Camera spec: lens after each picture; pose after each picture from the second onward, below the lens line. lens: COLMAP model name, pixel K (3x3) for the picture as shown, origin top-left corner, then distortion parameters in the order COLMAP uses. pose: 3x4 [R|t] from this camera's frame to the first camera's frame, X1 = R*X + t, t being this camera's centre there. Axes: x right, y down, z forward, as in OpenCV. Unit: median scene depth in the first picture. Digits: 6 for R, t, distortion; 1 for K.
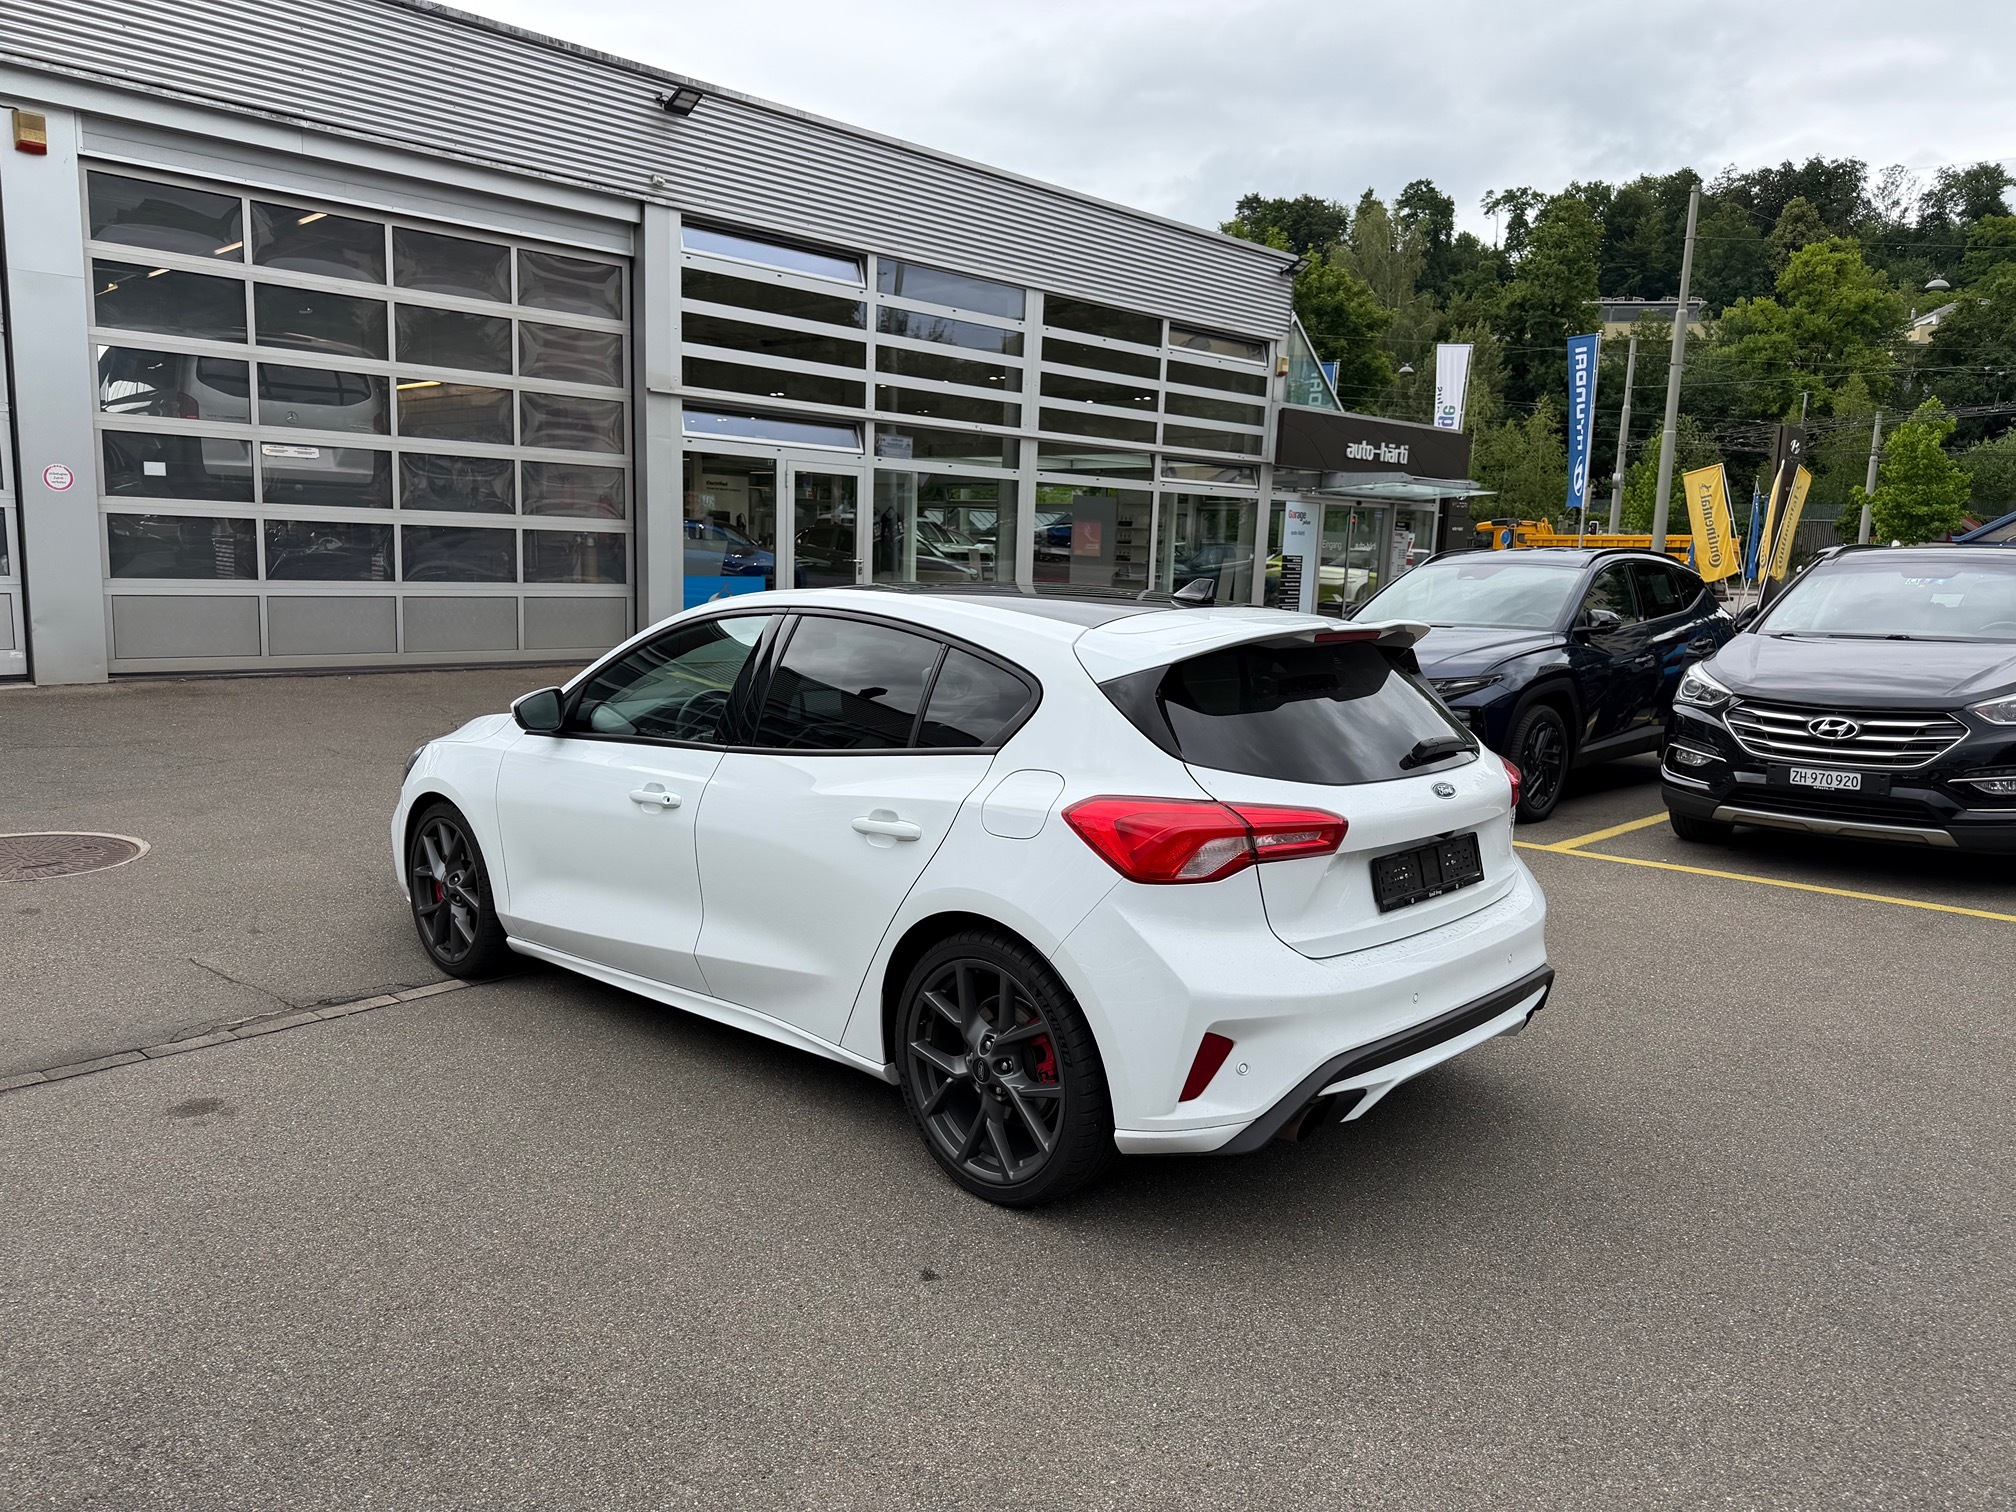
lens RADIAL K [[1429.3, 0, 1017.4], [0, 1429.3, 800.3], [0, 0, 1]] dist [0.019278, -0.039710]
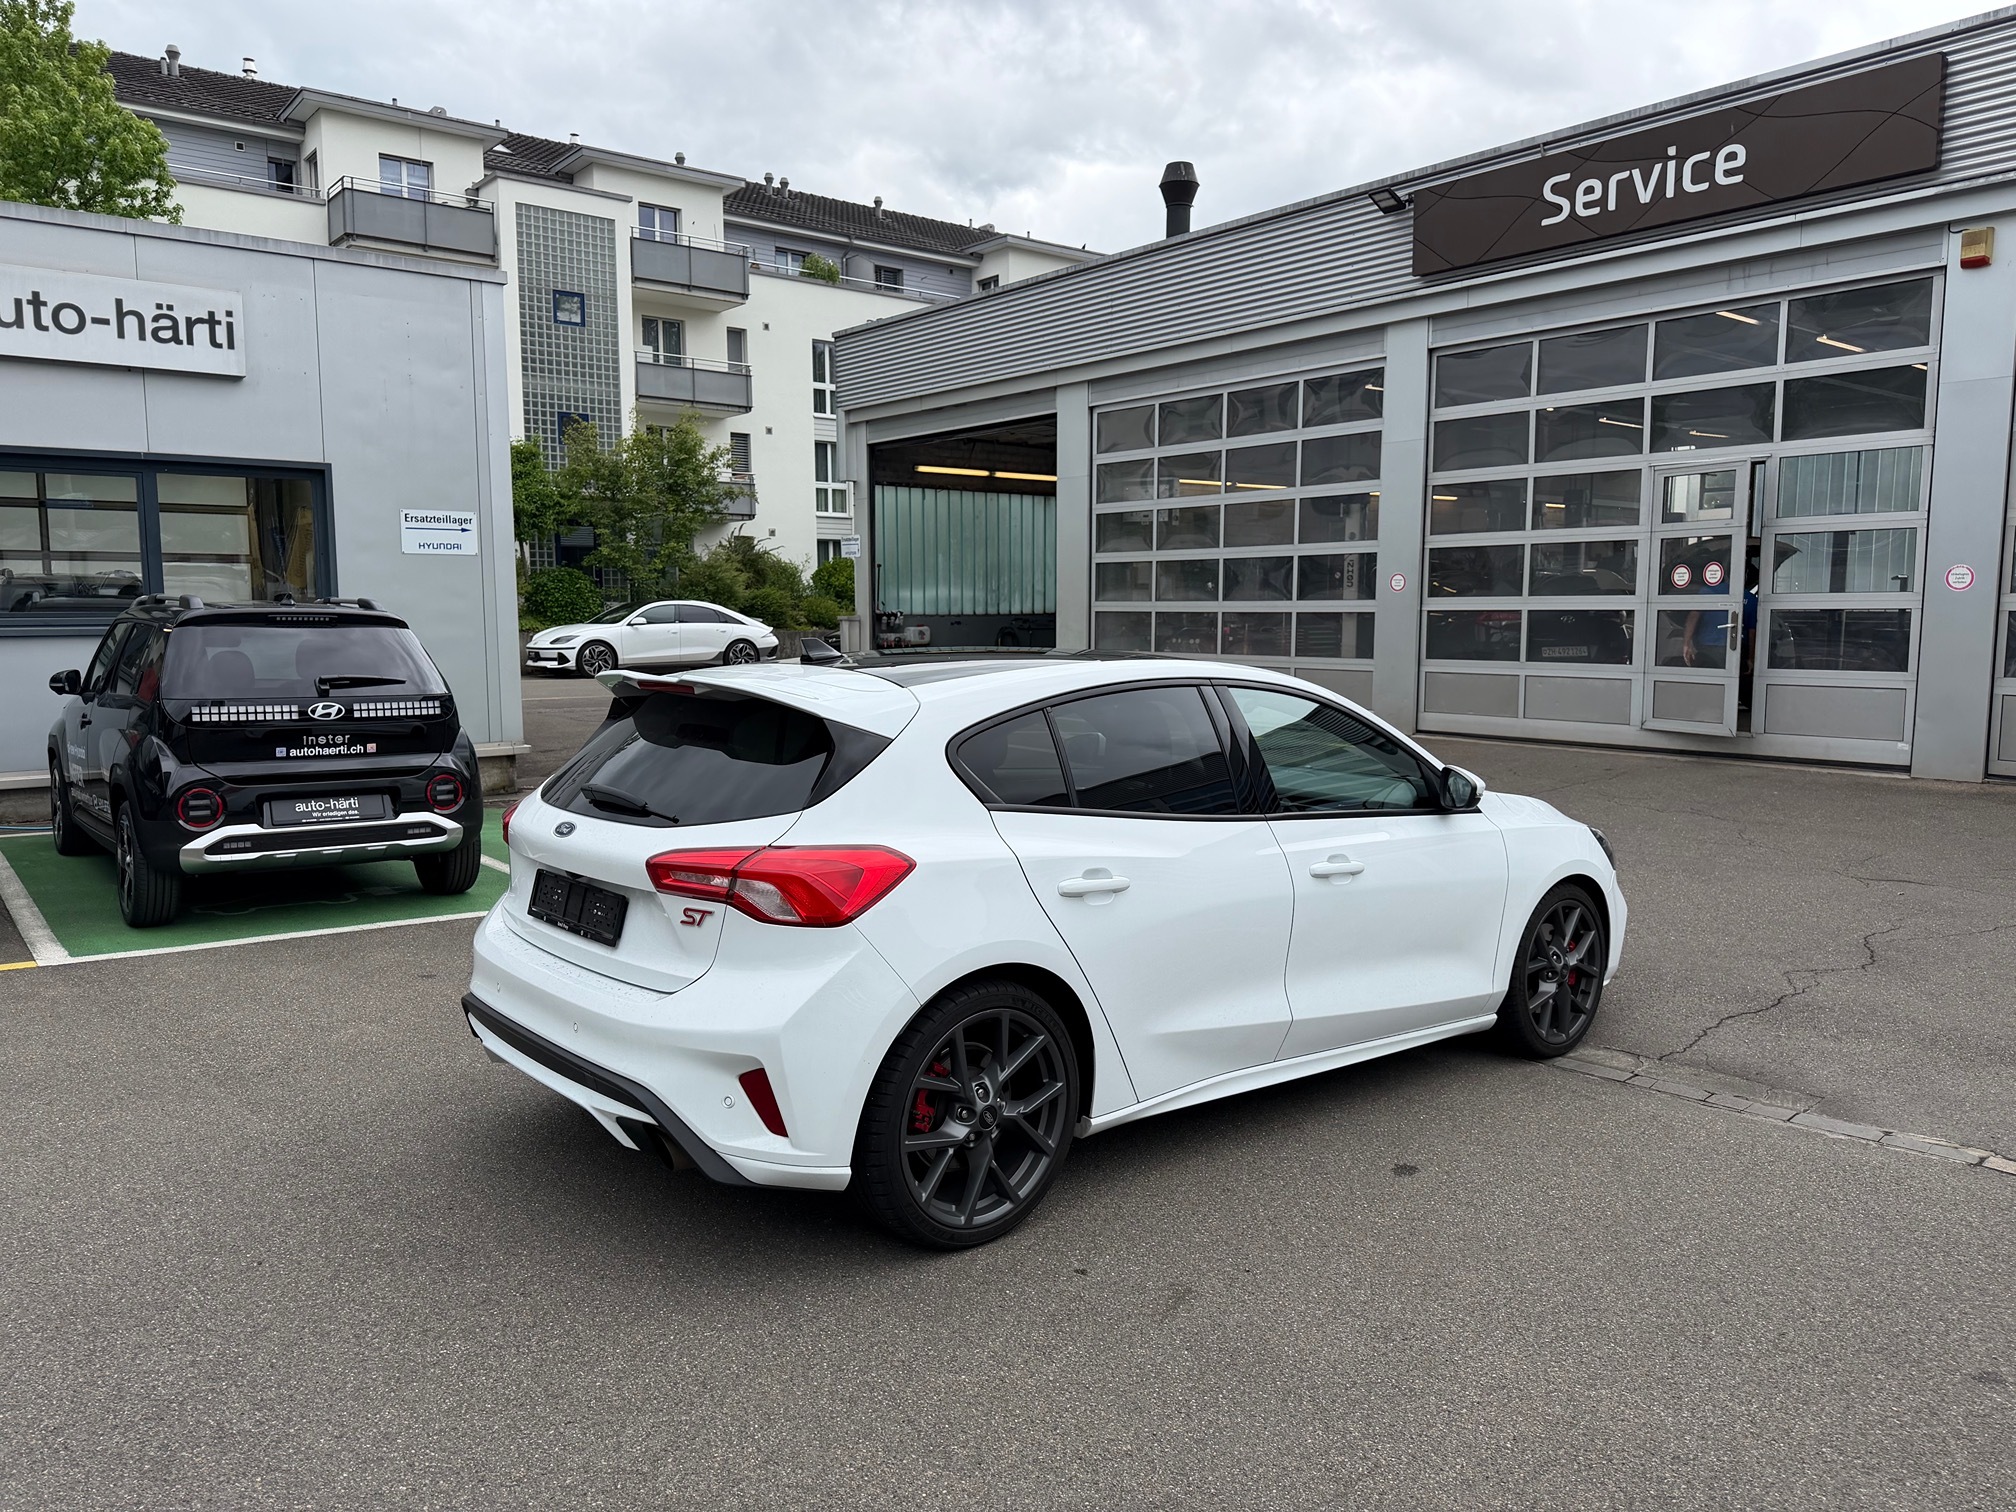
lens RADIAL K [[1442.5, 0, 1013.2], [0, 1442.5, 787.2], [0, 0, 1]] dist [0.000556, -0.024659]
pose [[-0.110947, 0.077988, -0.990762, 0.337453], [-0.168816, 0.980950, 0.096120, -0.050224], [0.979383, 0.177921, -0.095668, 0.364950]]
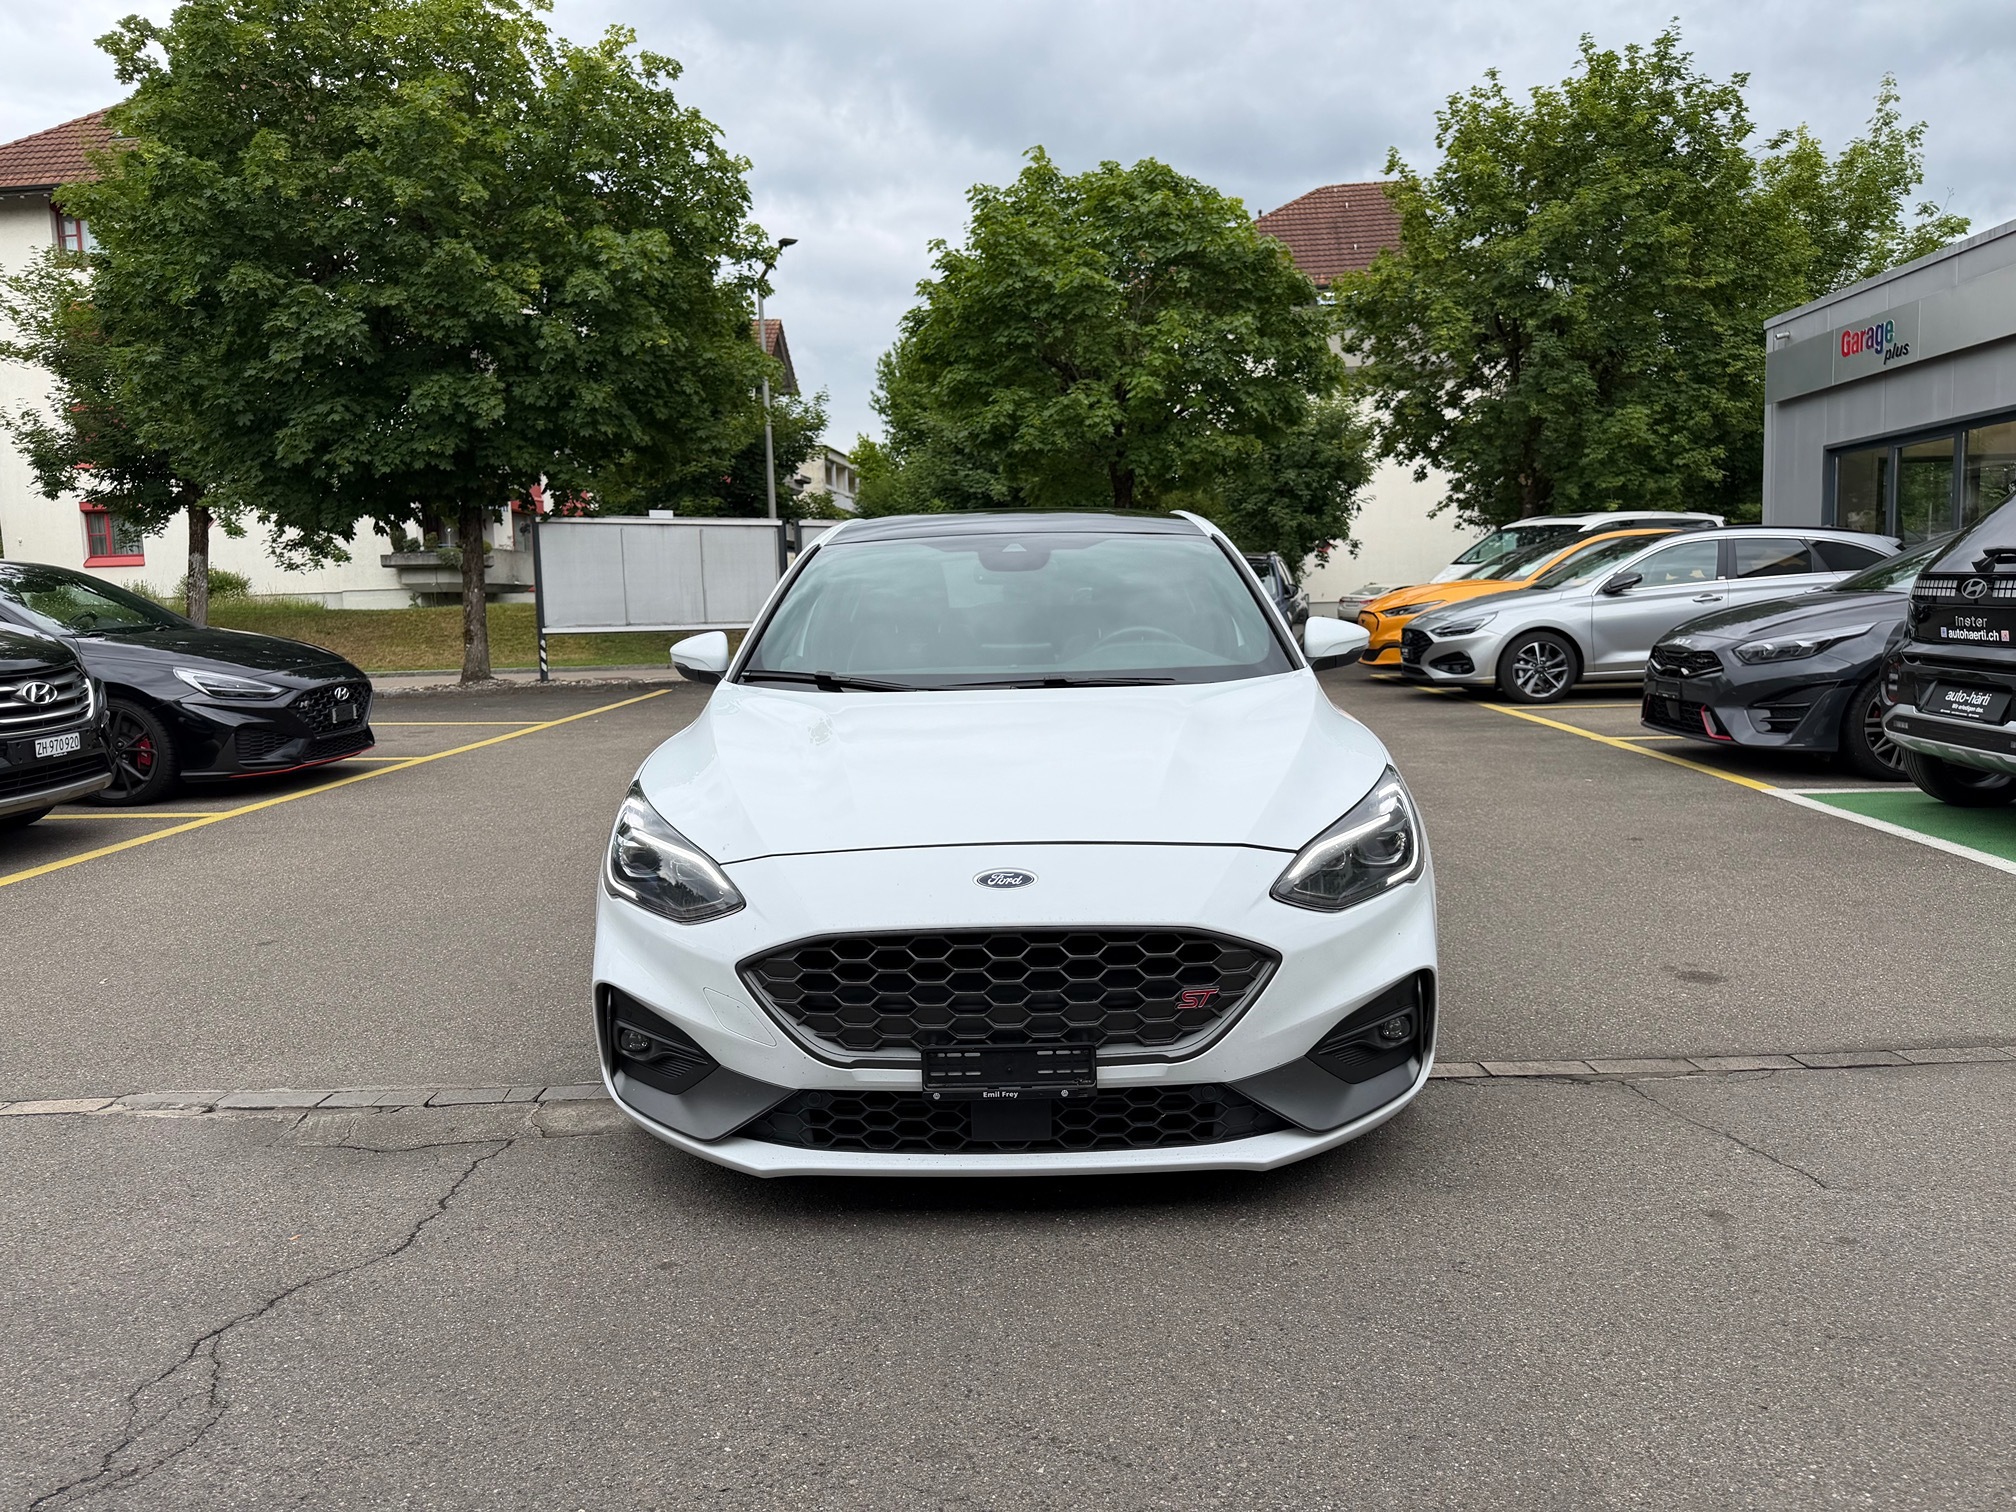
lens RADIAL K [[1409.6, 0, 1062.6], [0, 1409.6, 792.5], [0, 0, 1]] dist [0.002122, -0.025092]
pose [[-0.672769, -0.111478, 0.731405, -0.286769], [0.121350, 0.958568, 0.257723, -0.073778], [-0.729833, 0.262144, -0.631367, 0.576714]]
